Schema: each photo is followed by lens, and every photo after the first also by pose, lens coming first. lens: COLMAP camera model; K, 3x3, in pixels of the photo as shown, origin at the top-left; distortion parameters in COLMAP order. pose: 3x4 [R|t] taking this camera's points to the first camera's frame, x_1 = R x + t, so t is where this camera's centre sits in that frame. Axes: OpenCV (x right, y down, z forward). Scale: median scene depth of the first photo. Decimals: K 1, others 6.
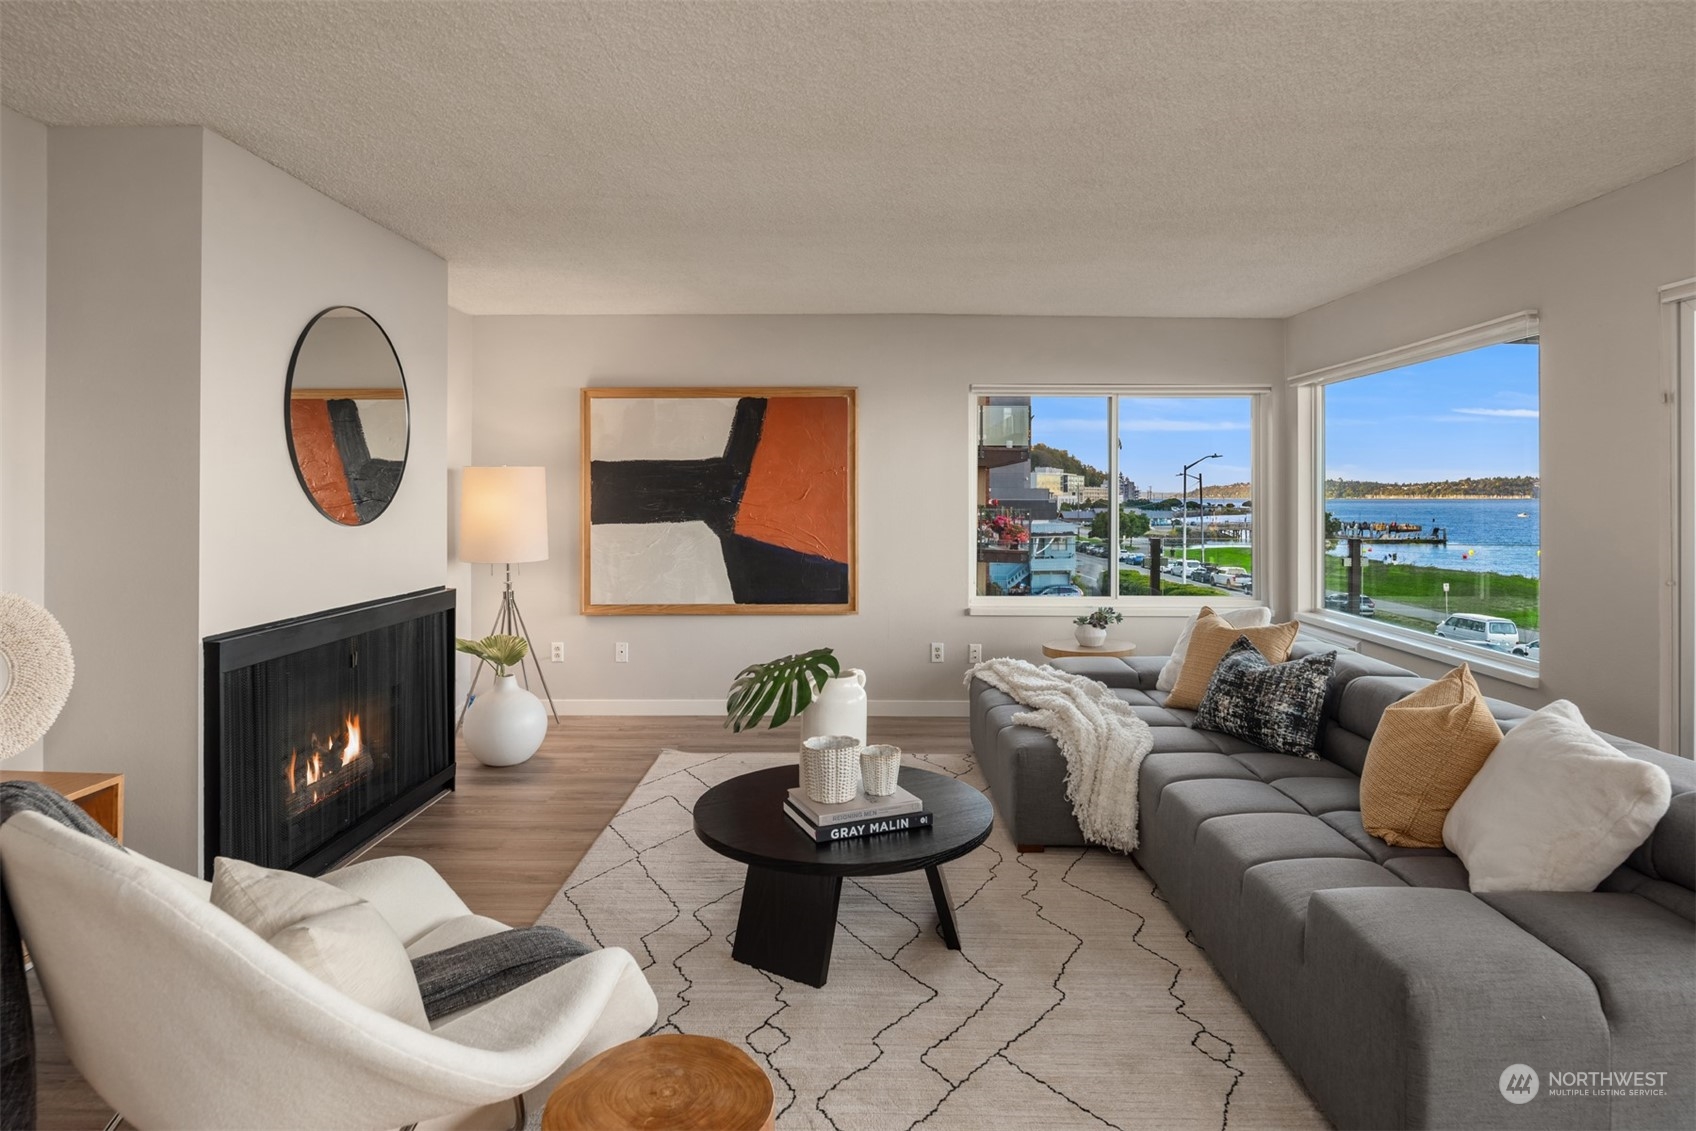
lens RADIAL K [[931.3, 0, 835.3], [0, 931.3, 492.2], [0, 0, 1]] dist [-0.002813, -0.000323]
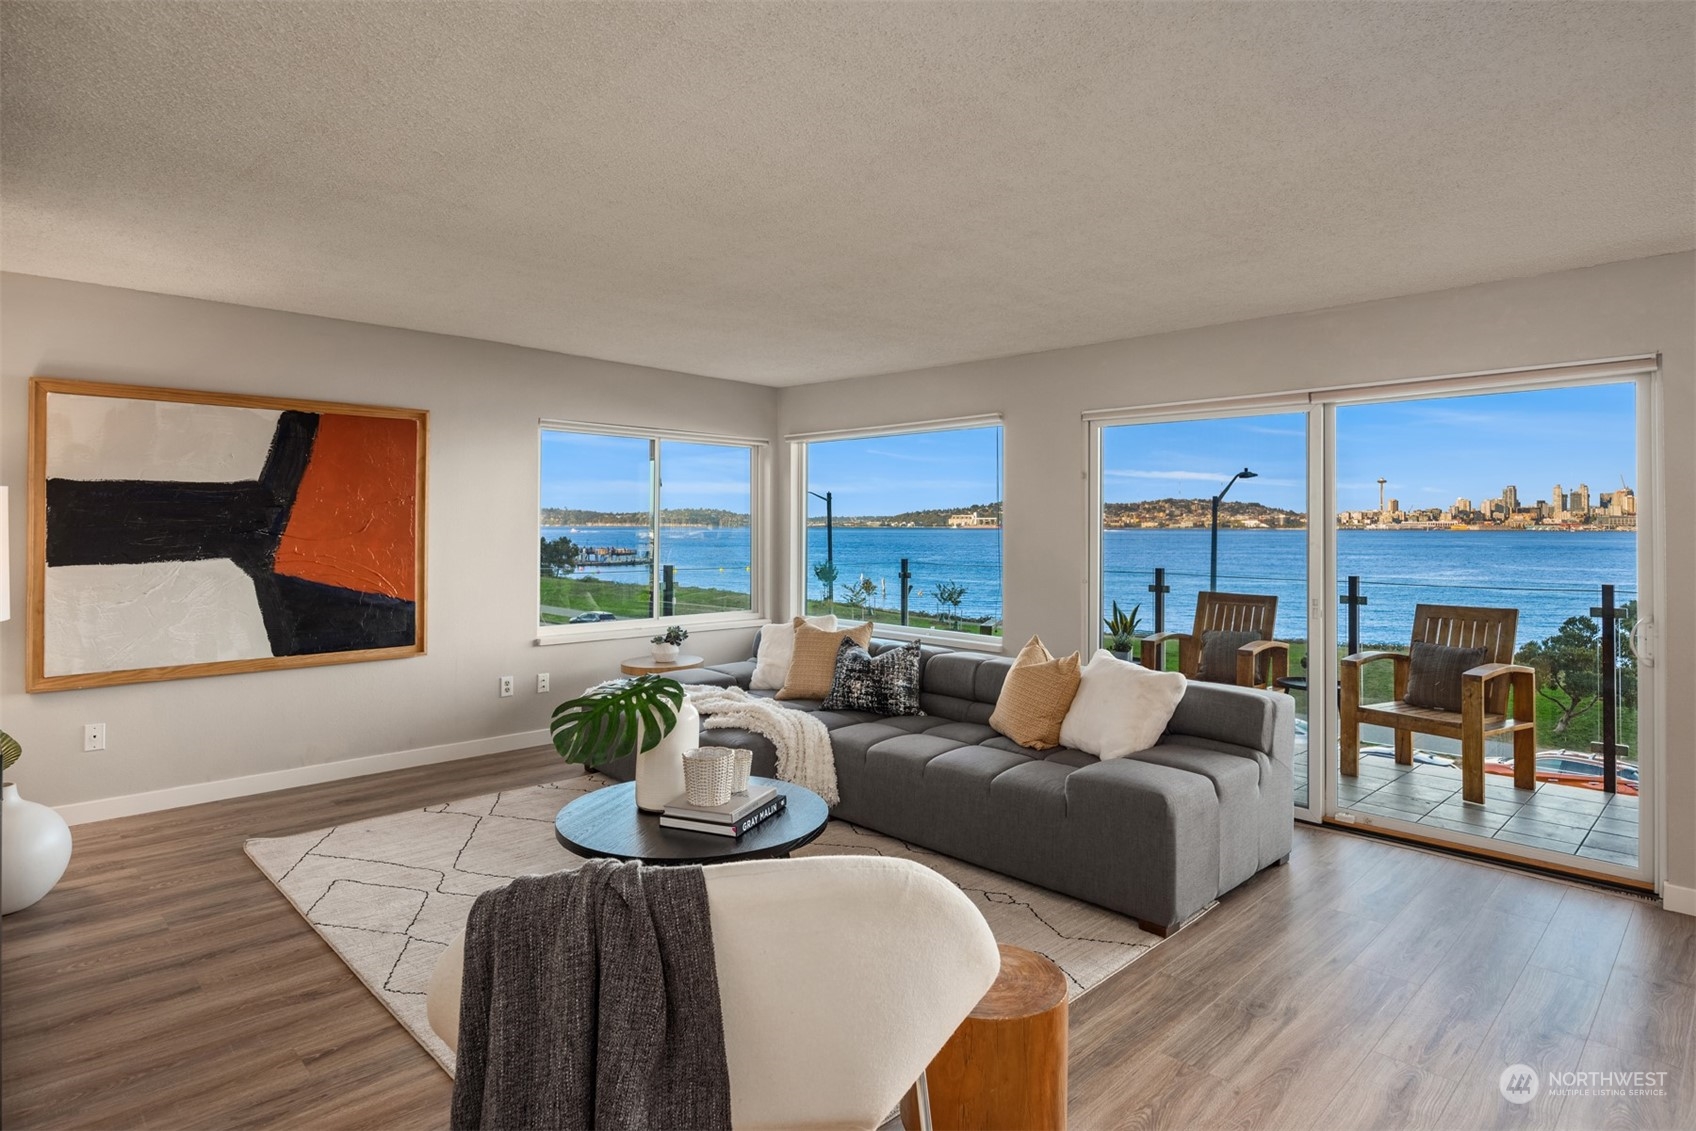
lens RADIAL K [[931.3, 0, 855.8], [0, 931.3, 511.6], [0, 0, 1]] dist [-0.002813, -0.000323]
pose [[0.697698, 0.014121, 0.716253, -0.342861], [-0.008428, 0.999898, -0.011504, -0.005056], [-0.716342, 0.001990, 0.697746, 0.044799]]
